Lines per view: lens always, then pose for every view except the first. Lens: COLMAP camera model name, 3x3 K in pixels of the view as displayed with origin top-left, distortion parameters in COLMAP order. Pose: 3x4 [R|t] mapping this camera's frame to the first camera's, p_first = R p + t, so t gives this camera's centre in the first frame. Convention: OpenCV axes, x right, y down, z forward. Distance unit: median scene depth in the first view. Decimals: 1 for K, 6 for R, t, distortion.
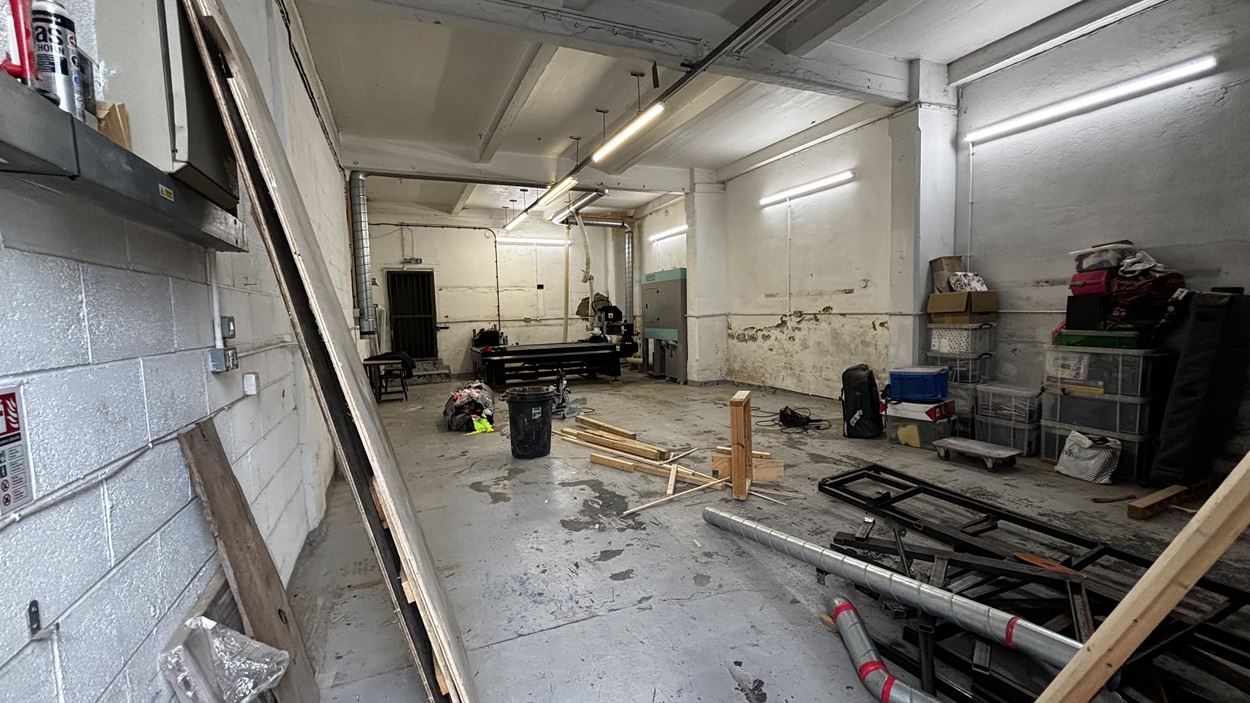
lens RADIAL K [[506.6, 0, 625.1], [0, 506.6, 353.6], [0, 0, 1]] dist [0.000276, -0.000002]
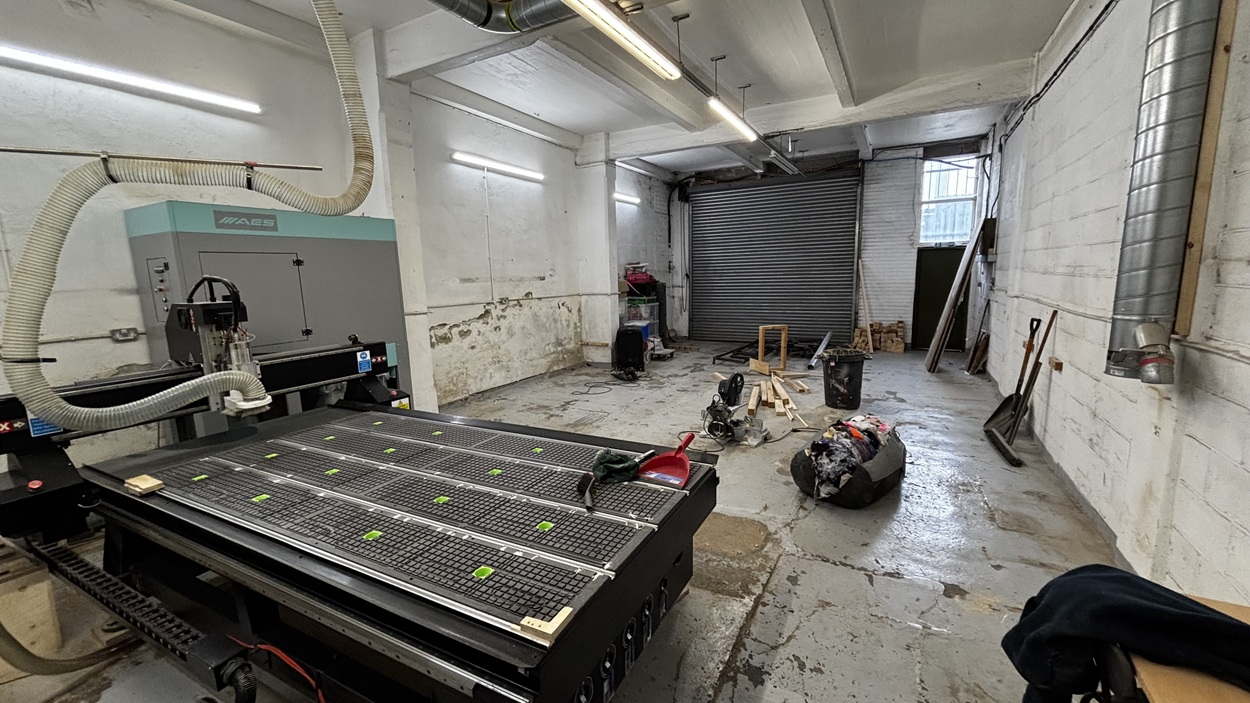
lens RADIAL K [[506.6, 0, 626.8], [0, 506.6, 353.8], [0, 0, 1]] dist [0.000276, -0.000002]
pose [[-0.615250, -0.084318, 0.783810, -0.533940], [0.102003, 0.977391, 0.185209, -0.131715], [-0.781705, 0.193901, -0.592739, 1.386747]]
